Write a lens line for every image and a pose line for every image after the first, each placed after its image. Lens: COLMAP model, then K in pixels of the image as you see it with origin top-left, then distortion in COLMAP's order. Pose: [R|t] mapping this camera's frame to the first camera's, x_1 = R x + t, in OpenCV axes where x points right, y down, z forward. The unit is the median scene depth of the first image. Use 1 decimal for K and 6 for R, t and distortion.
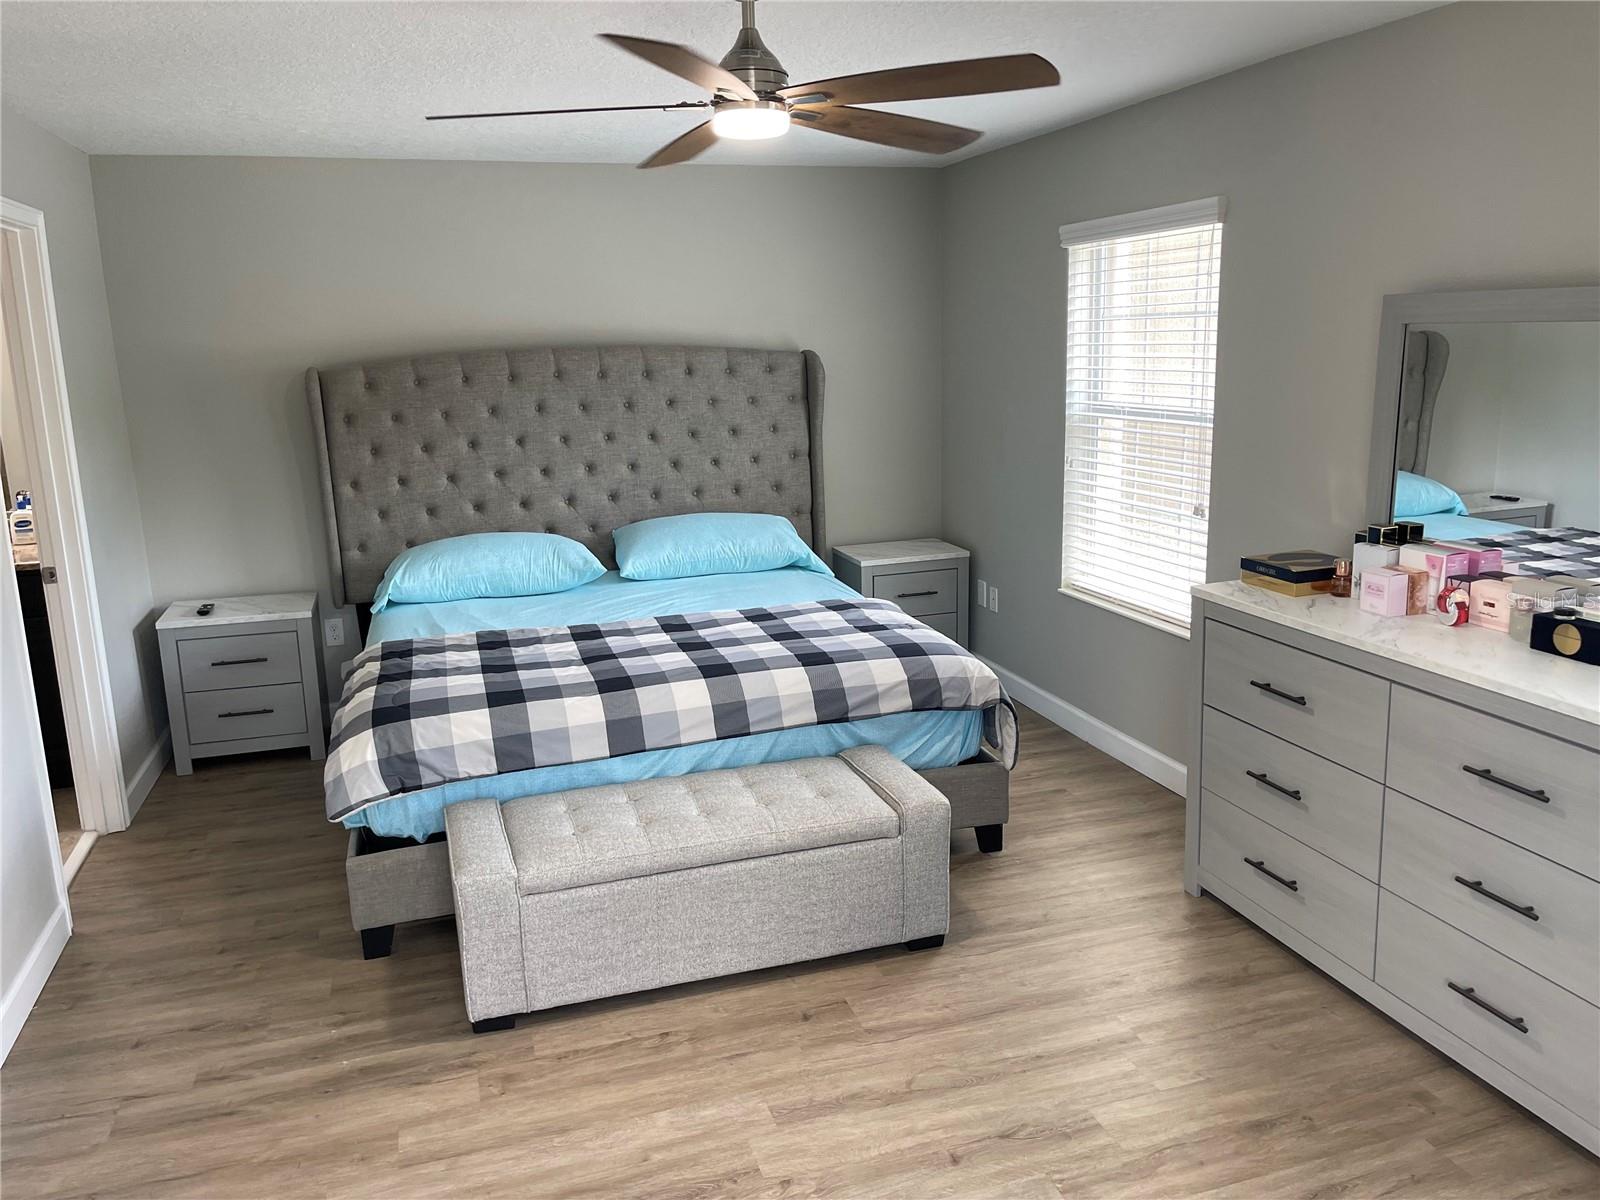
lens RADIAL K [[1206.0, 0, 801.5], [0, 1206.0, 610.6], [0, 0, 1]] dist [0.088466, -0.136505]
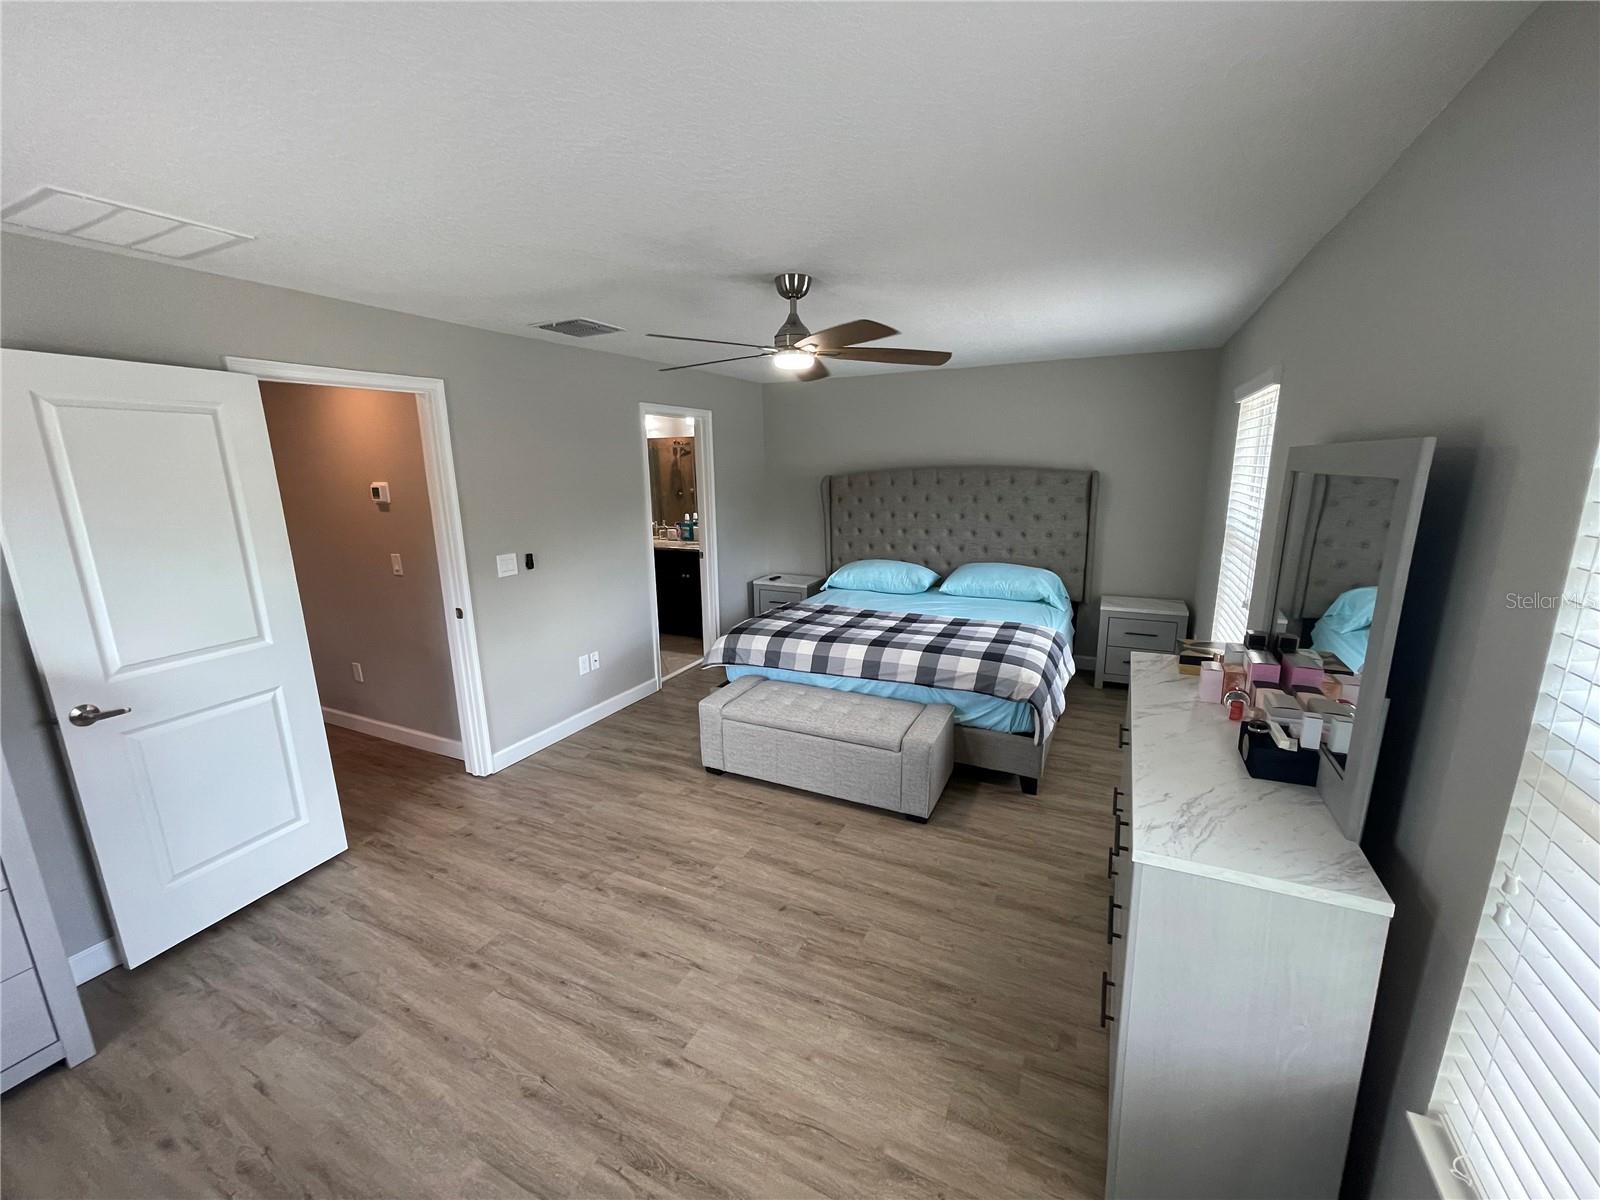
lens RADIAL K [[647.6, 0, 795.2], [0, 647.6, 607.9], [0, 0, 1]] dist [-0.001642, 0.001043]
pose [[0.708121, 0.167568, -0.685920, 0.470510], [-0.156882, 0.984489, 0.078547, -0.057364], [0.688443, 0.051988, 0.723425, 0.163602]]
